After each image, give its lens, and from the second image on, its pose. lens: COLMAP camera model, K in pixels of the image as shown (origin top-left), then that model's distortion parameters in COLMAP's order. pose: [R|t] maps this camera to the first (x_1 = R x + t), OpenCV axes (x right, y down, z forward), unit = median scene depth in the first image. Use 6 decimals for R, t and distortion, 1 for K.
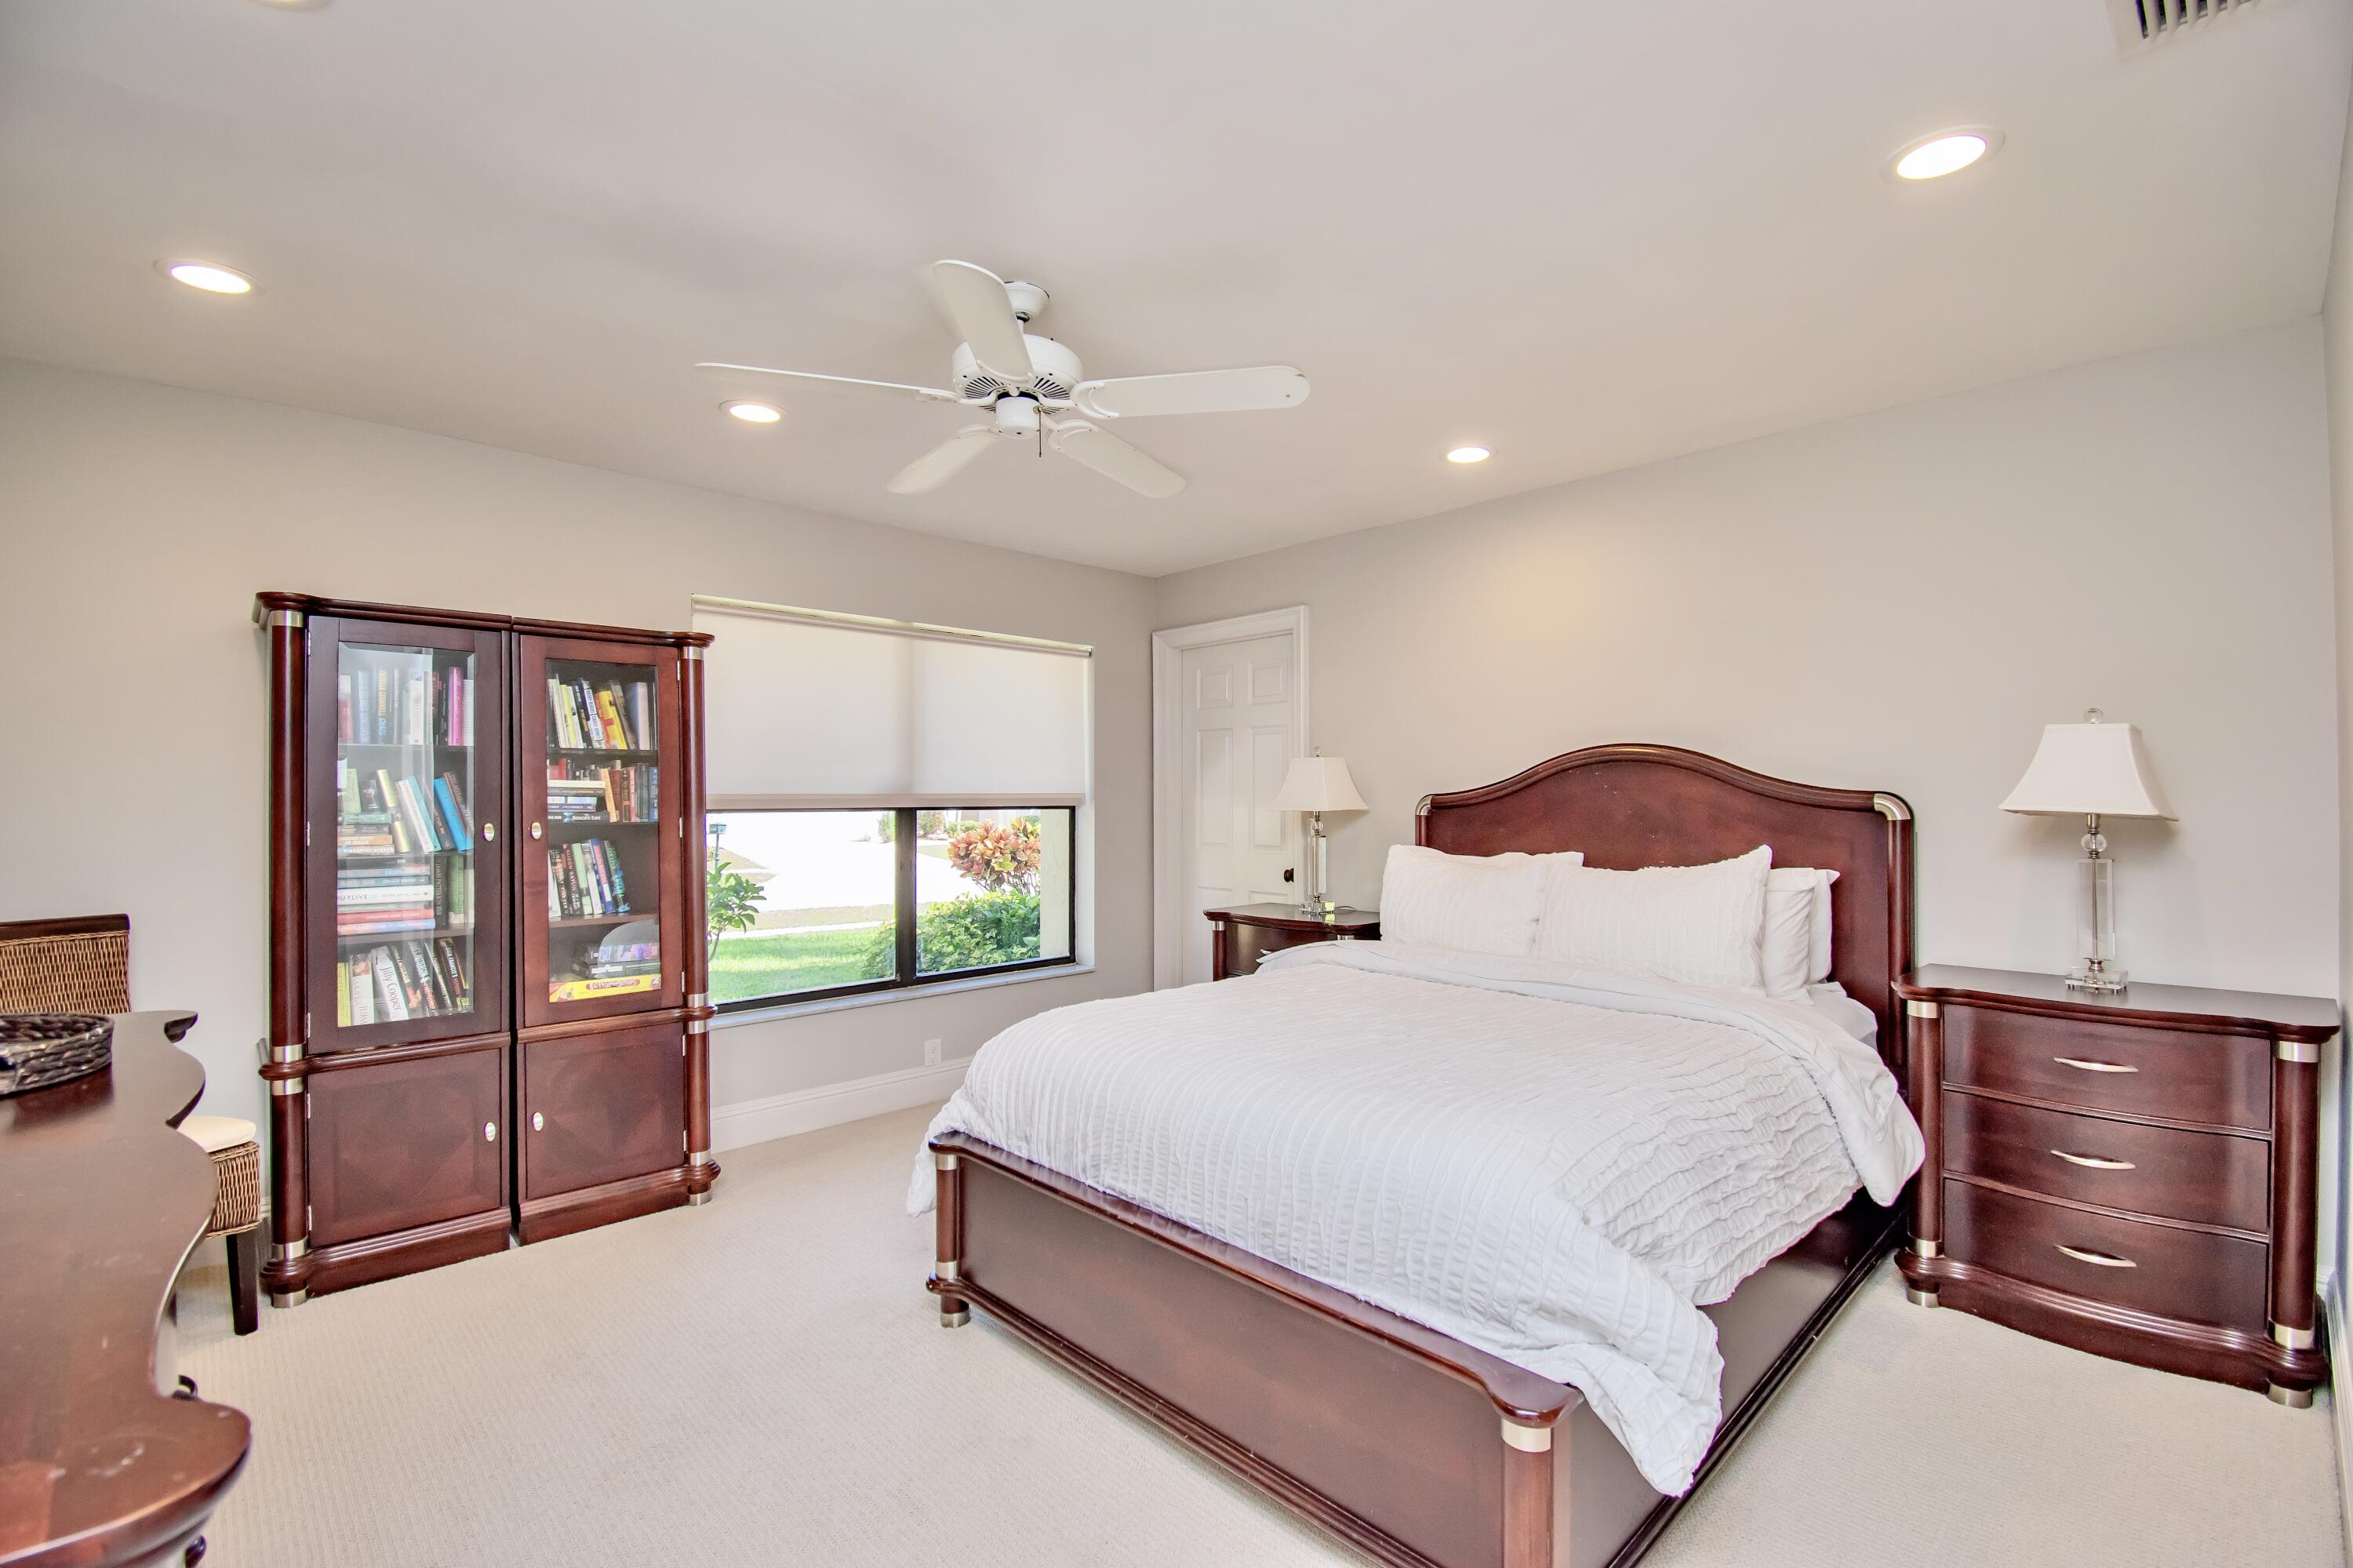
lens RADIAL K [[1017.6, 0, 1176.0], [0, 1017.6, 825.3], [0, 0, 1]] dist [0.022998, -0.024468]
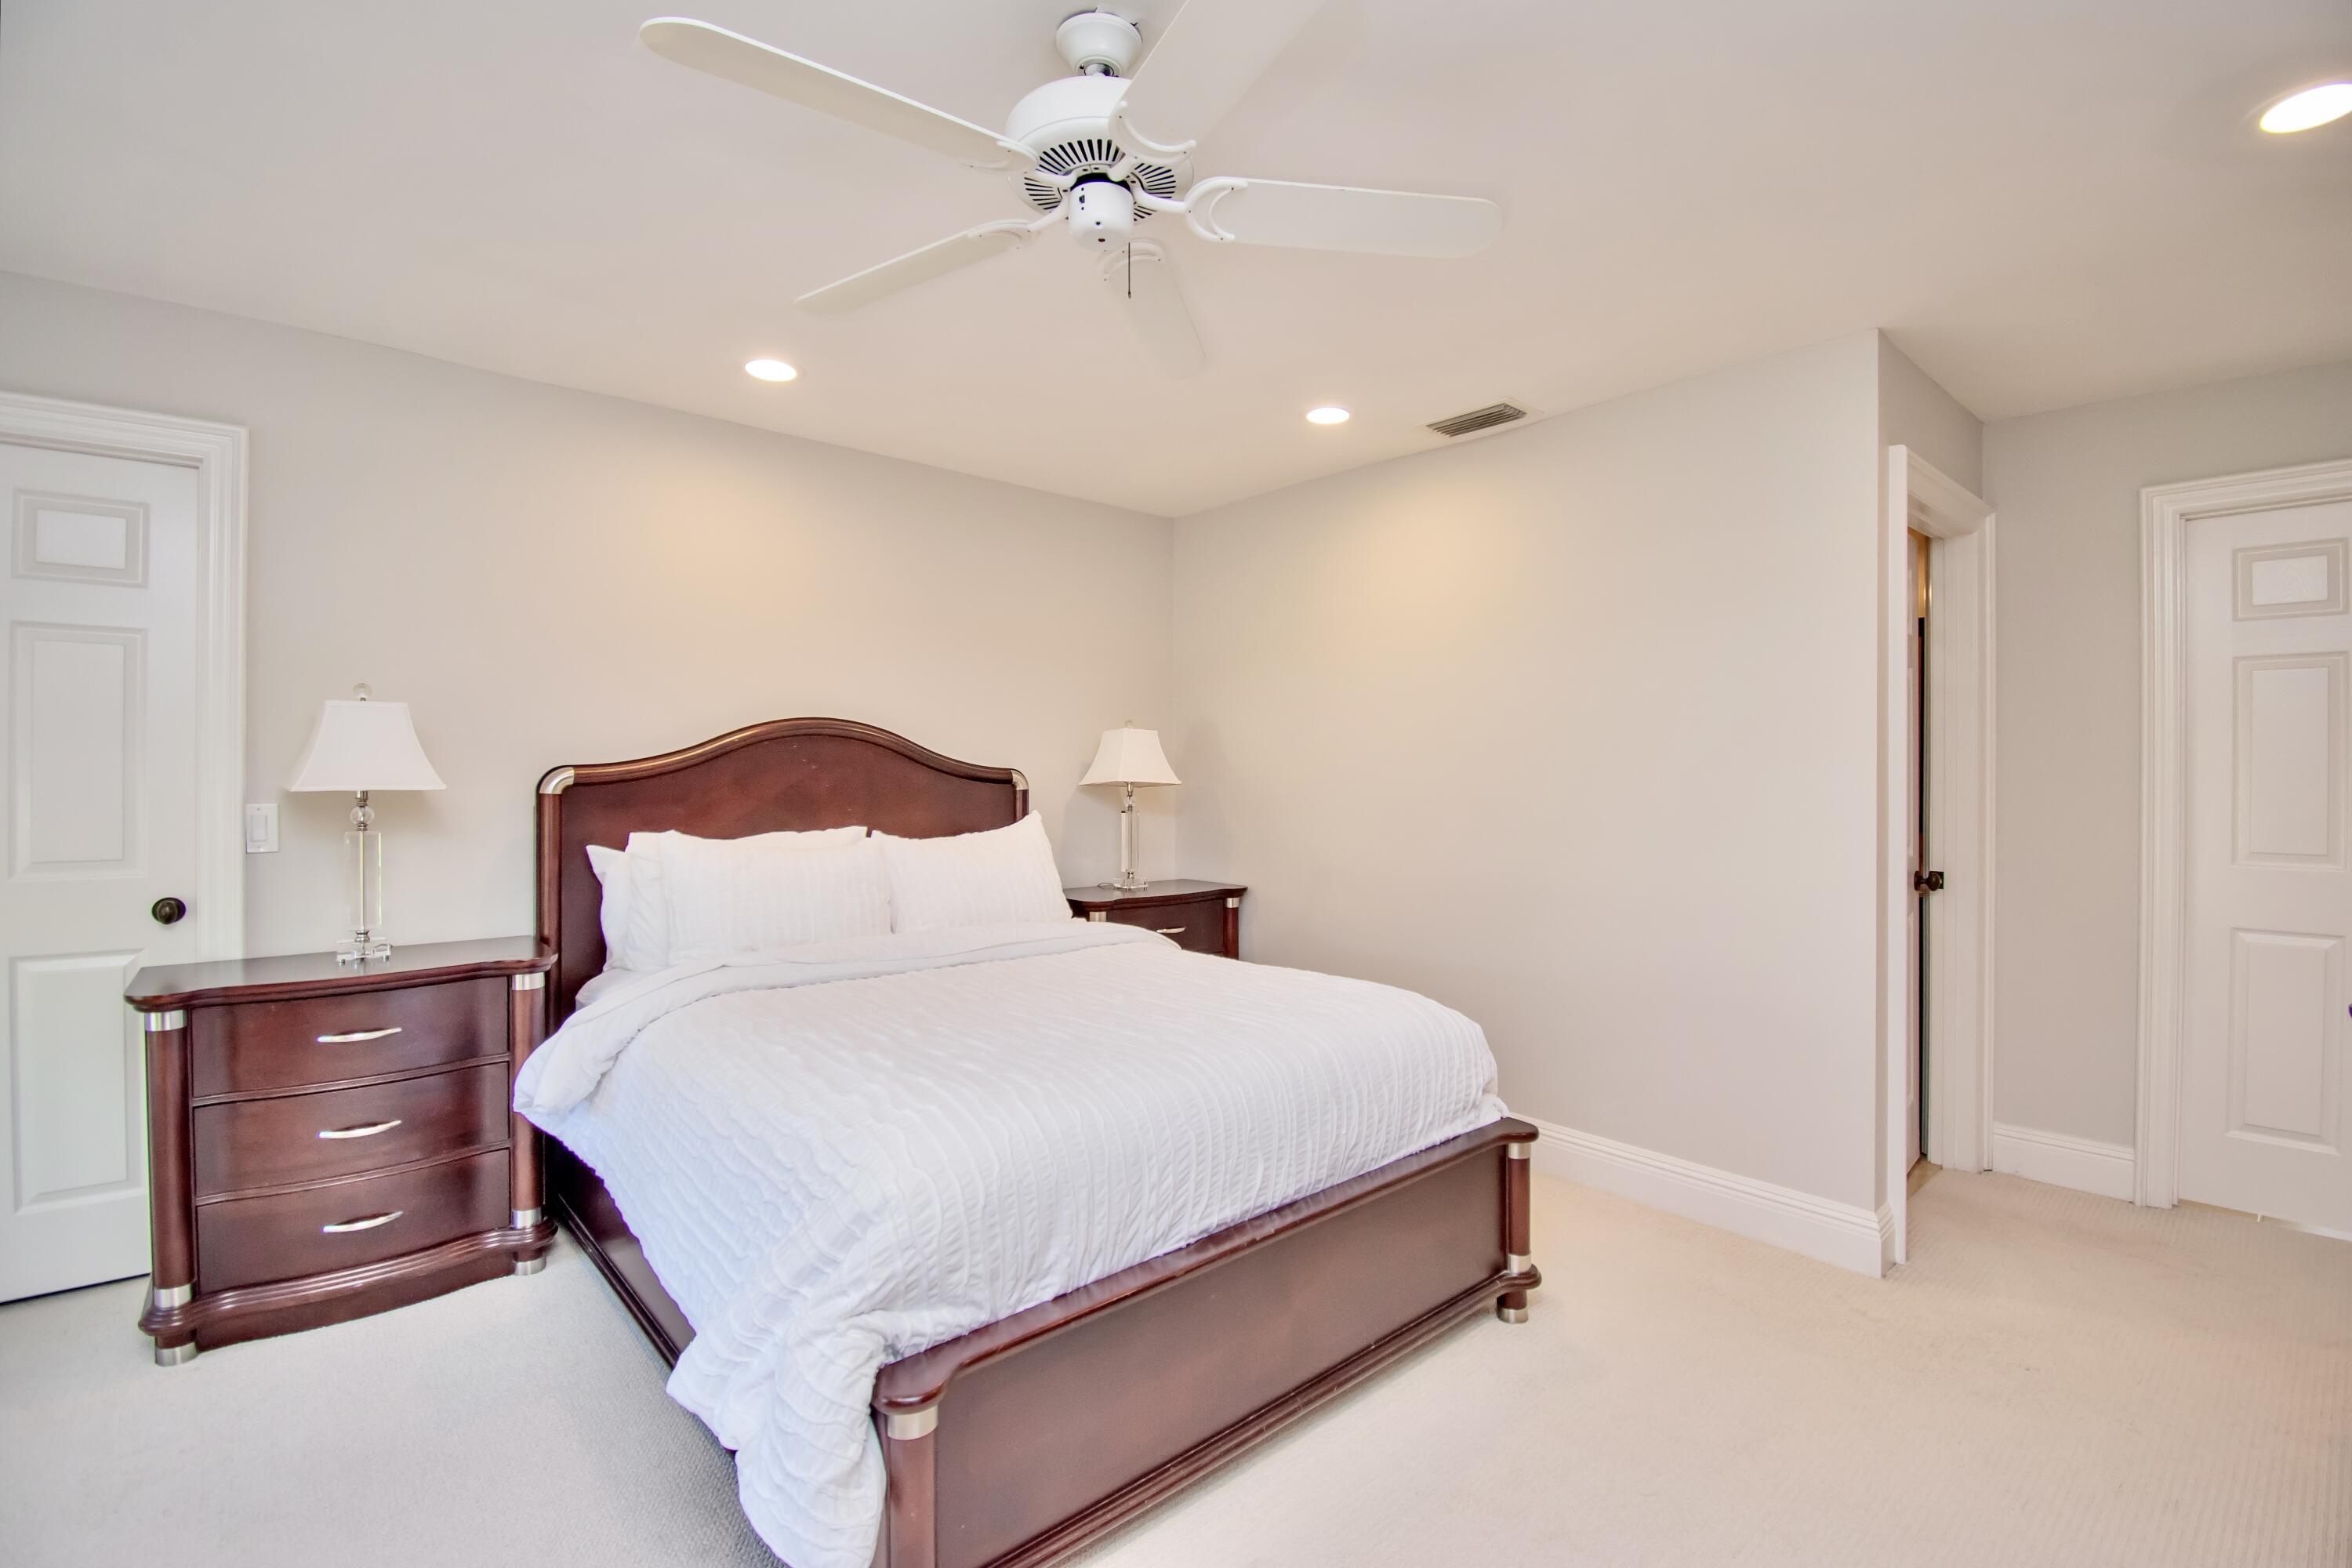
lens RADIAL K [[1072.2, 0, 1176.0], [0, 1072.2, 784.0], [0, 0, 1]] dist [-0.000255, -0.000128]
pose [[0.034611, -0.006315, 0.999381, -0.584694], [0.020394, 0.999776, 0.005611, -0.013558], [-0.999193, 0.020187, 0.034732, 0.602562]]
